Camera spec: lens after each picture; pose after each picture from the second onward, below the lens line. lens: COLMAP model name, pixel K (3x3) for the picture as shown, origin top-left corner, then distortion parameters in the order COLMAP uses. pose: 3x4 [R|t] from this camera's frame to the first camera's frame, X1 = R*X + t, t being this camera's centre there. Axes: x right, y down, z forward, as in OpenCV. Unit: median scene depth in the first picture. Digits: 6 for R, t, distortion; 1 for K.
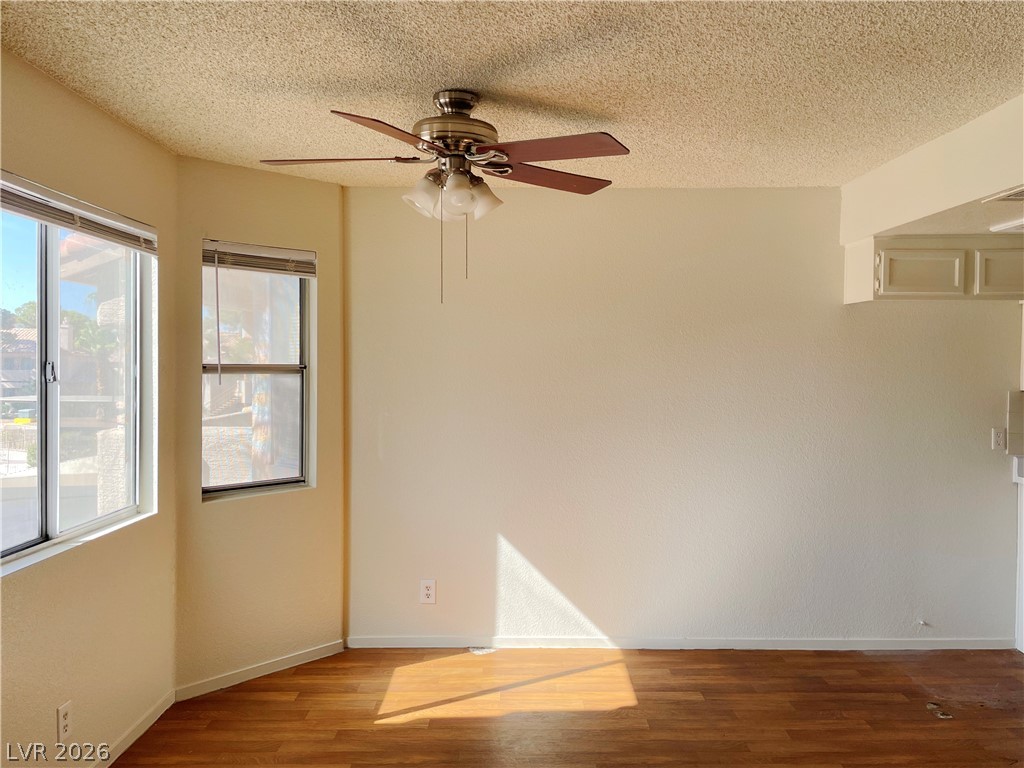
lens RADIAL K [[780.1, 0, 512.9], [0, 780.1, 380.5], [0, 0, 1]] dist [0.022894, -0.048754]
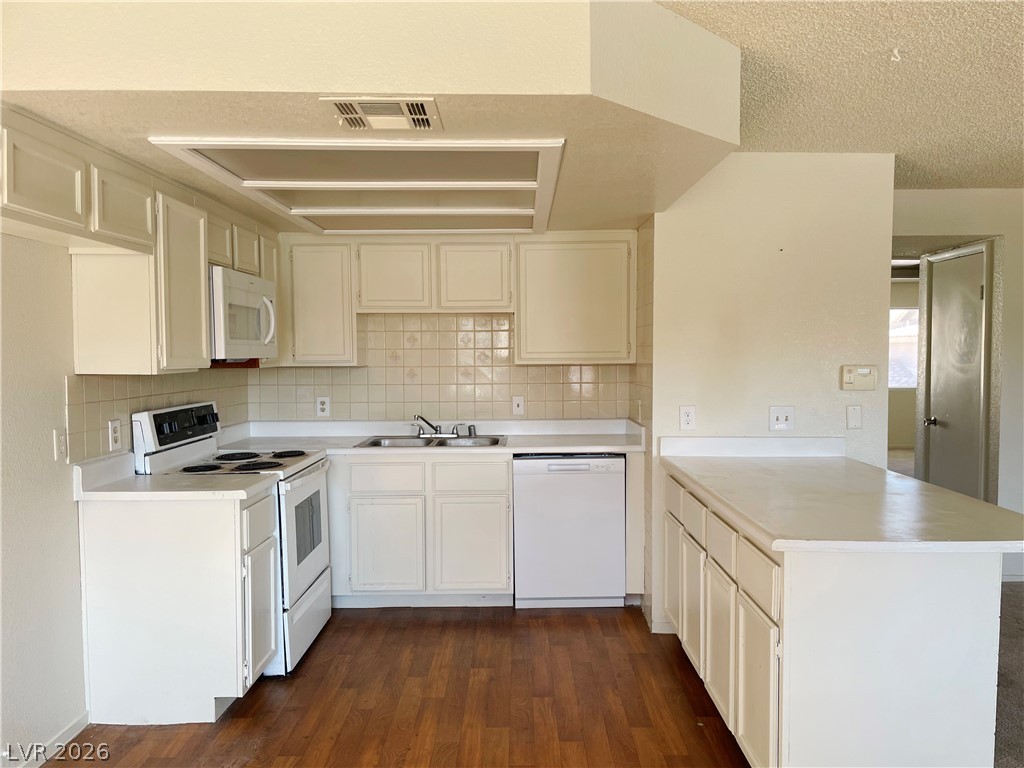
lens RADIAL K [[780.1, 0, 519.6], [0, 780.1, 391.5], [0, 0, 1]] dist [0.022894, -0.048754]
pose [[-0.009948, -0.052423, 0.998575, -0.089381], [0.027905, 0.998221, 0.052682, 0.002139], [-0.999561, 0.028390, -0.008467, 0.644059]]
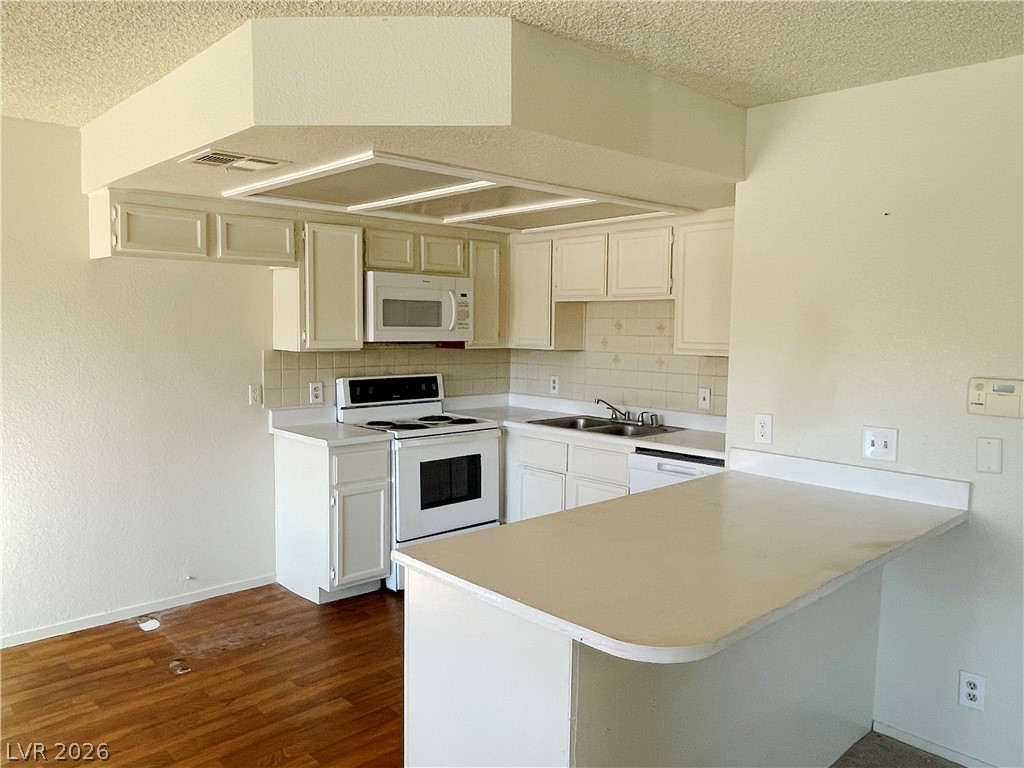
lens RADIAL K [[749.0, 0, 509.5], [0, 749.0, 392.3], [0, 0, 1]] dist [0.002186, 0.002617]
pose [[0.728666, -0.054753, 0.682677, 0.186852], [0.005434, 0.997230, 0.074181, -0.003970], [-0.684848, -0.050344, 0.726945, 0.009098]]
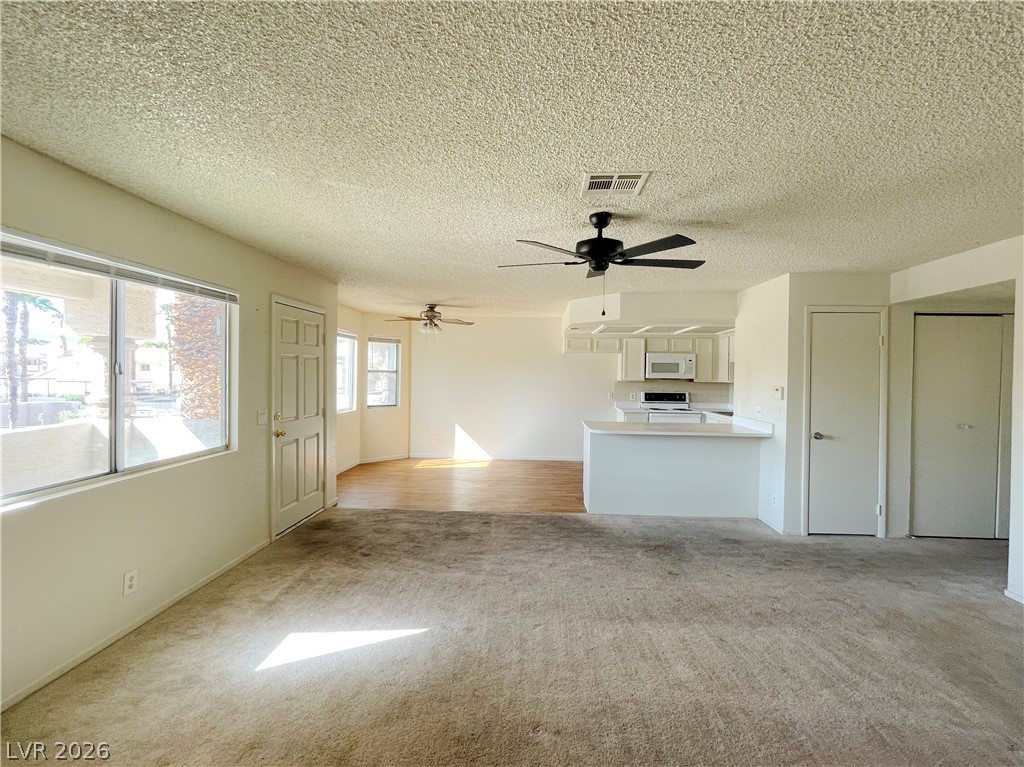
lens RADIAL K [[454.4, 0, 513.7], [0, 454.4, 382.2], [0, 0, 1]] dist [-0.001217, -0.000229]
pose [[0.999050, 0.010269, -0.042354, 0.328975], [-0.010812, 0.999862, -0.012604, 0.050477], [0.042219, 0.013050, 0.999023, -0.965599]]
